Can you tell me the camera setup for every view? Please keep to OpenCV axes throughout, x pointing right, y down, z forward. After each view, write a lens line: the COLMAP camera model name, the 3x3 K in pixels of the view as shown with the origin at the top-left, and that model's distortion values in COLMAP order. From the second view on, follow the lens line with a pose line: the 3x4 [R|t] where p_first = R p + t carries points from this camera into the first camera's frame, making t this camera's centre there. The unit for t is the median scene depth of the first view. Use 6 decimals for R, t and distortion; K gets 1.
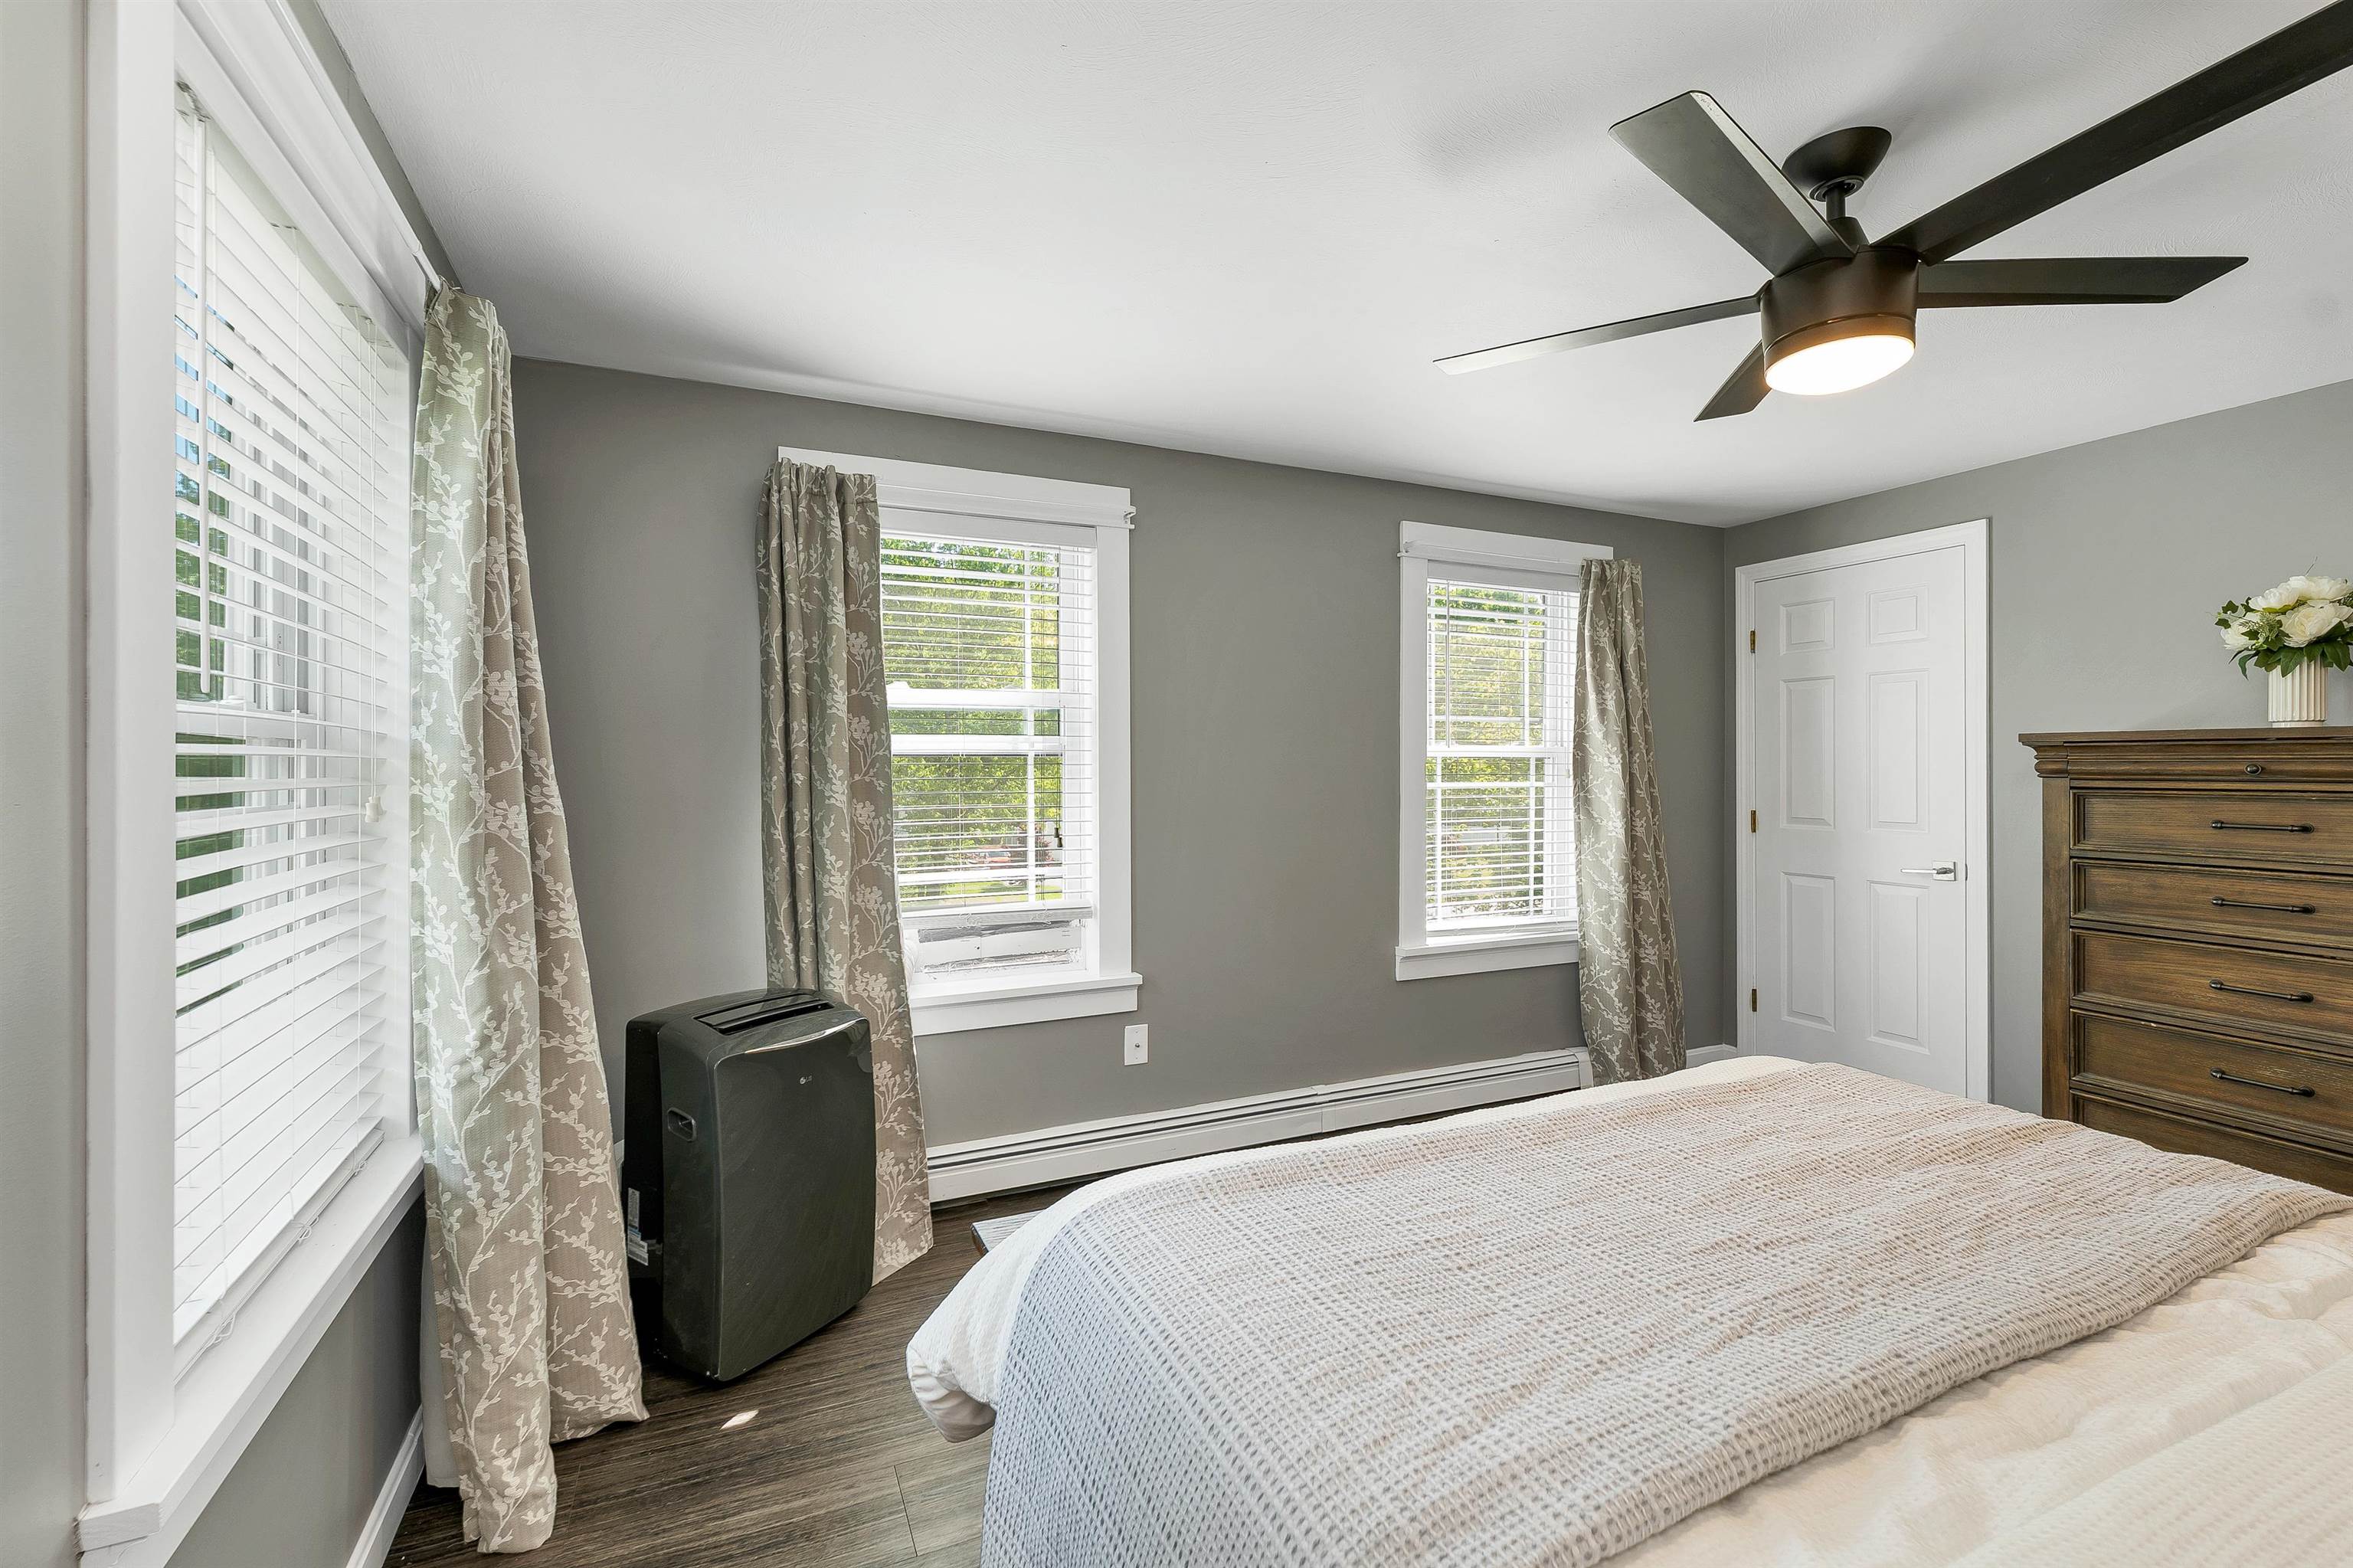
lens RADIAL K [[987.7, 0, 1168.6], [0, 987.7, 773.1], [0, 0, 1]] dist [0.007403, -0.000952]
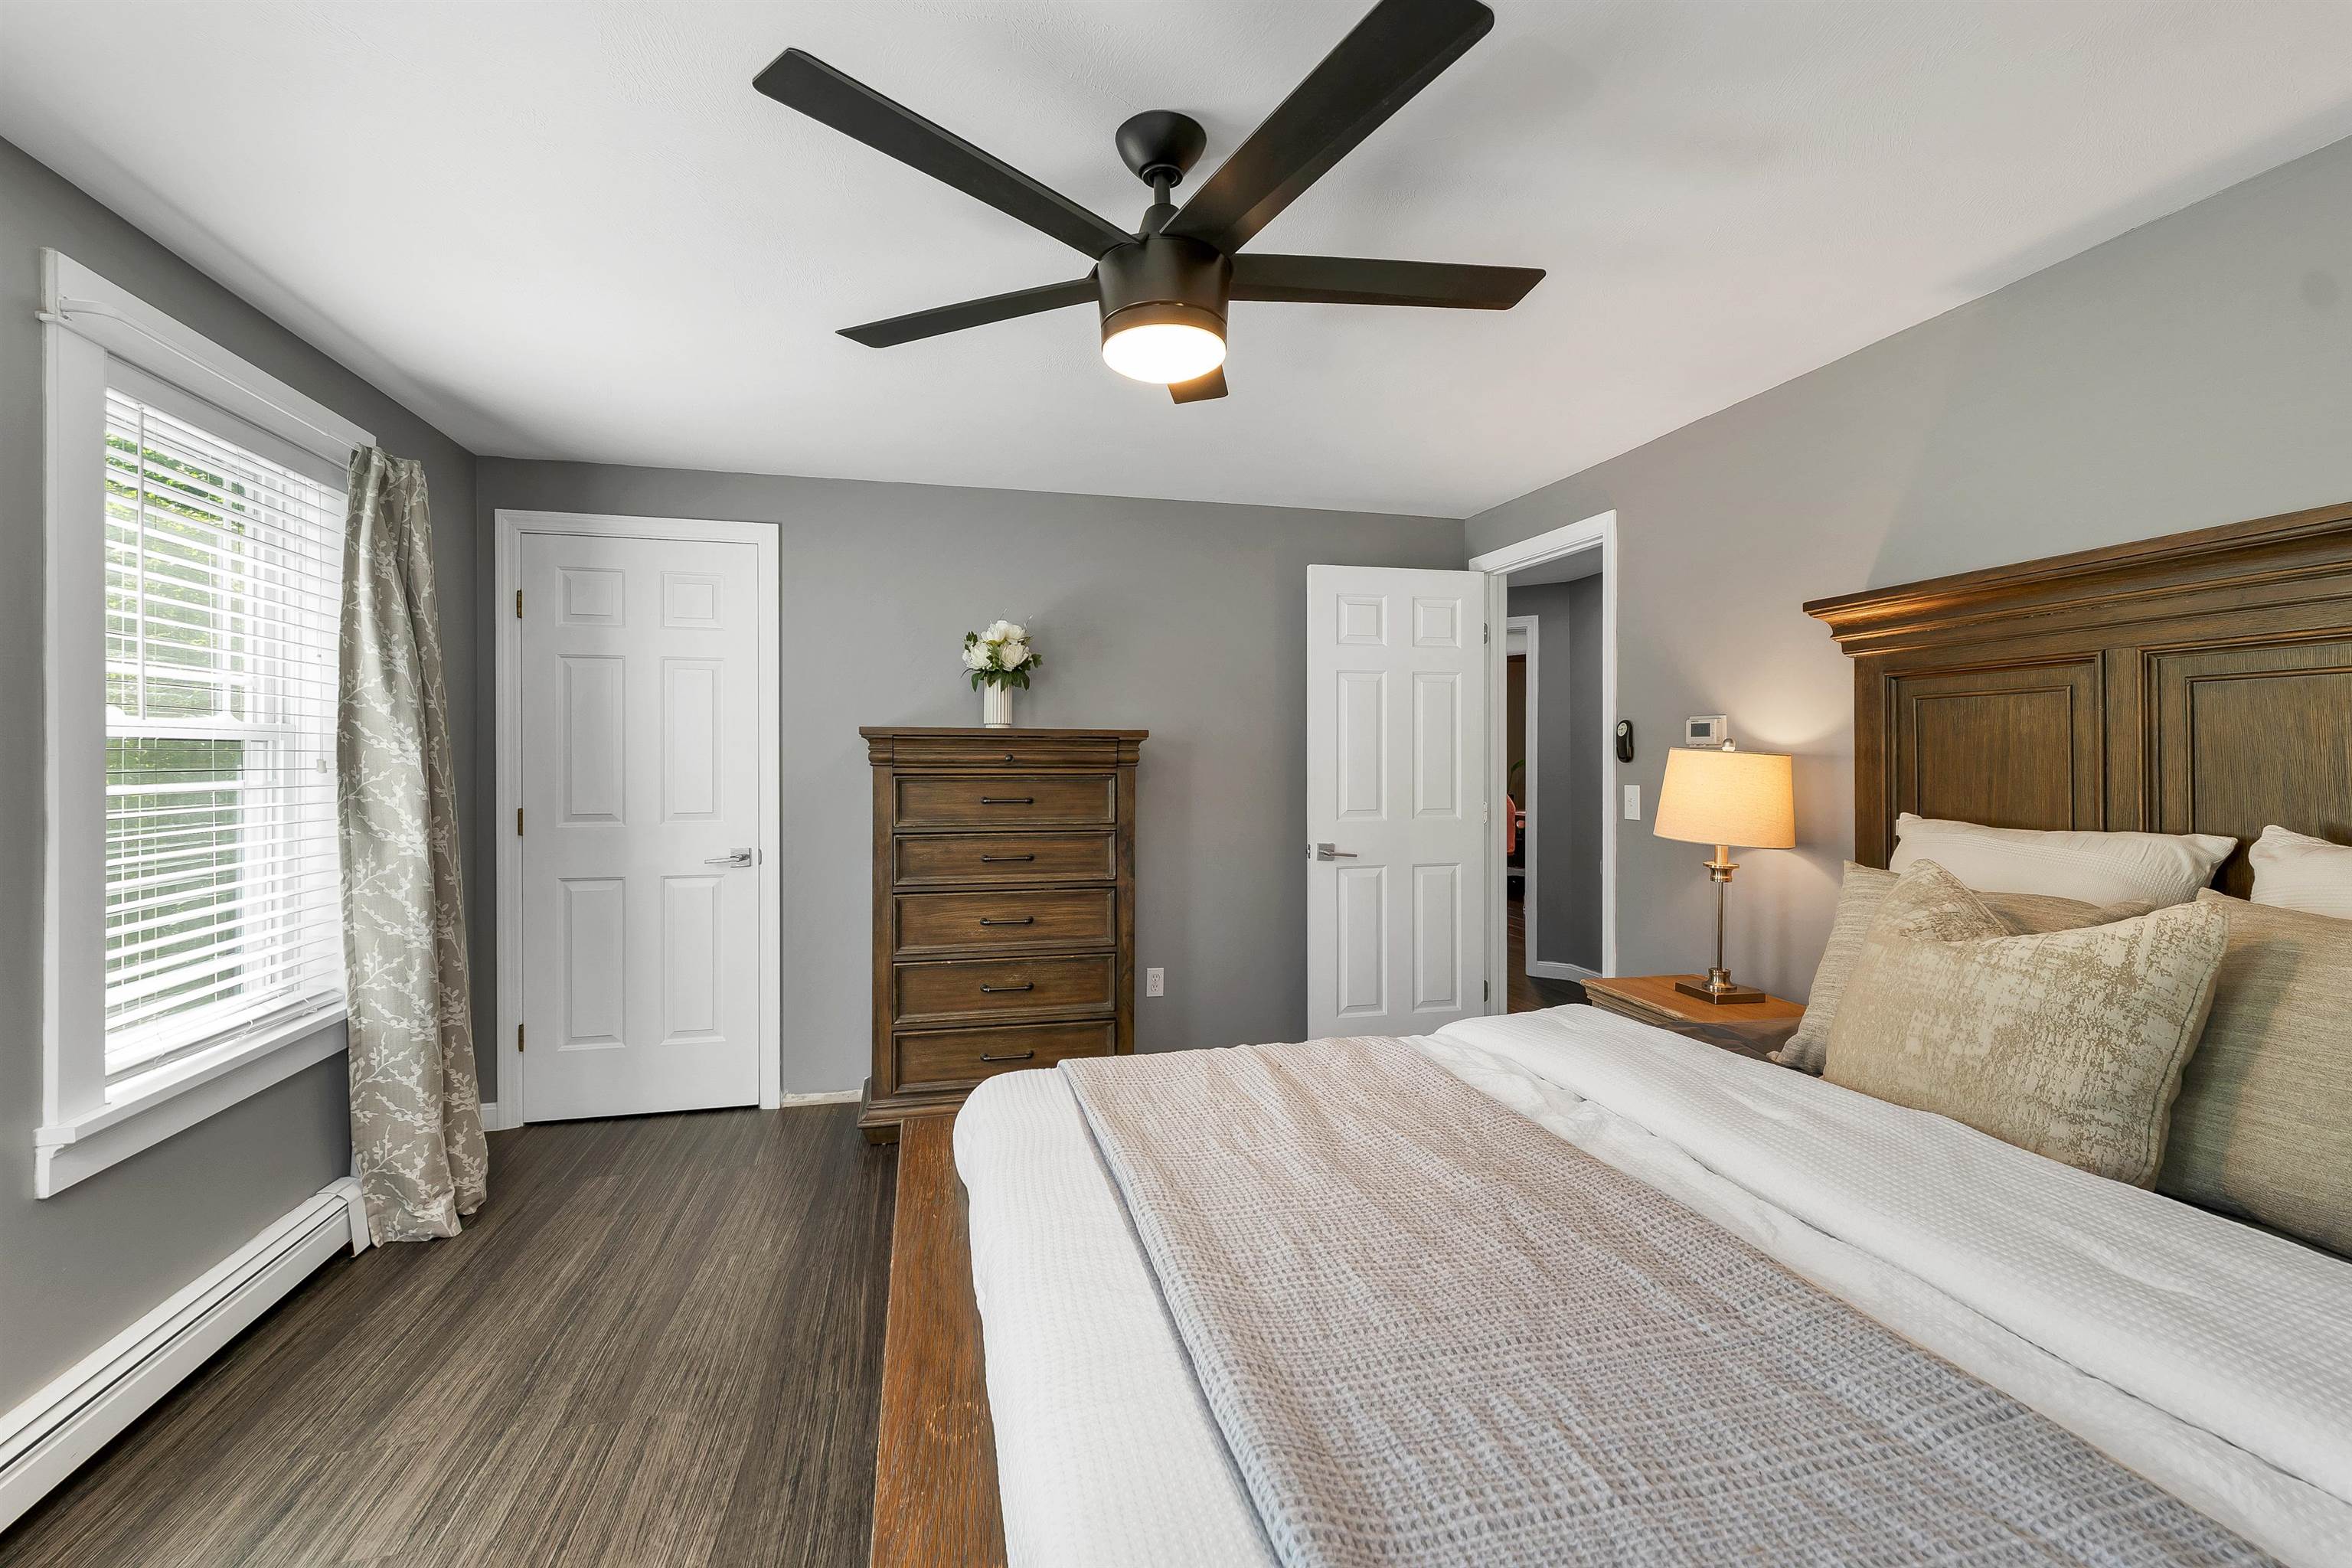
lens RADIAL K [[987.2, 0, 1176.9], [0, 987.2, 761.3], [0, 0, 1]] dist [0.007403, -0.000952]
pose [[0.198254, -0.004272, 0.980141, -0.133356], [0.003751, 0.999986, 0.003600, -0.003060], [-0.980143, 0.002963, 0.198267, 0.359975]]
